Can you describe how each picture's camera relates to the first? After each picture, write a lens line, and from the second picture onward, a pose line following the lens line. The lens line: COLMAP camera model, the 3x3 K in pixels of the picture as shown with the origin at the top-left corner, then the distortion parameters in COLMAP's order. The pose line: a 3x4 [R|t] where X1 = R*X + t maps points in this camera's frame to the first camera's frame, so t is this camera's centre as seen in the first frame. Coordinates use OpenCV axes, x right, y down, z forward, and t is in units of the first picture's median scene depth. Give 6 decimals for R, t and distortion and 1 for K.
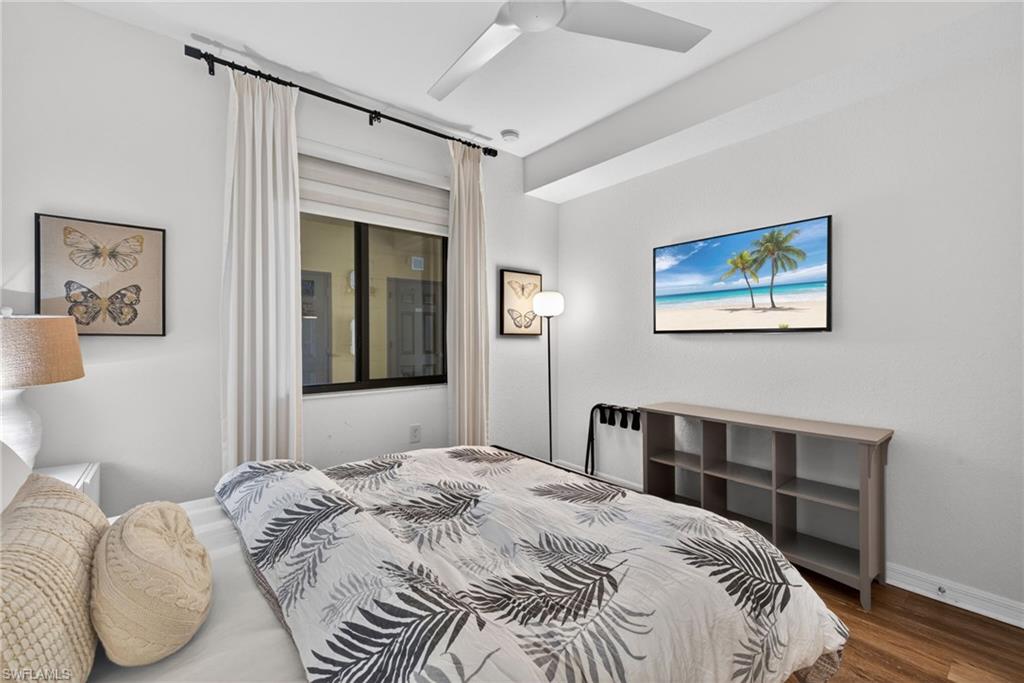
lens RADIAL K [[422.8, 0, 514.9], [0, 422.8, 343.9], [0, 0, 1]] dist [0.003591, 0.000247]
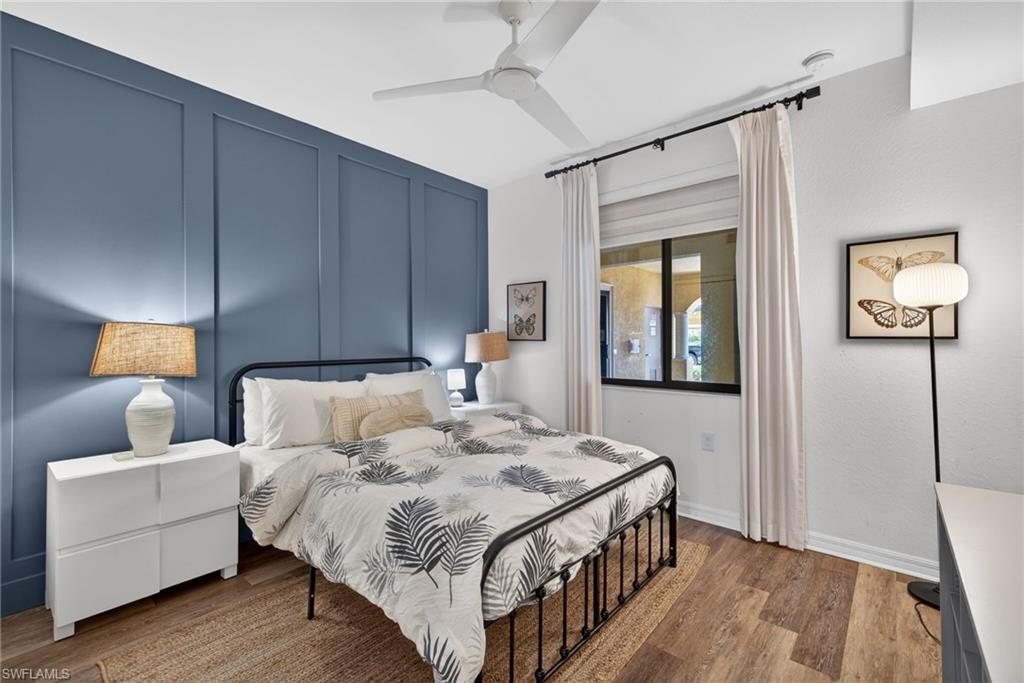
lens RADIAL K [[447.0, 0, 513.0], [0, 447.0, 345.7], [0, 0, 1]] dist [-0.001803, 0.000343]
pose [[0.163923, 0.010329, -0.986419, 0.730207], [-0.016458, 0.999835, 0.007734, -0.007947], [0.986336, 0.014967, 0.164065, 0.415468]]
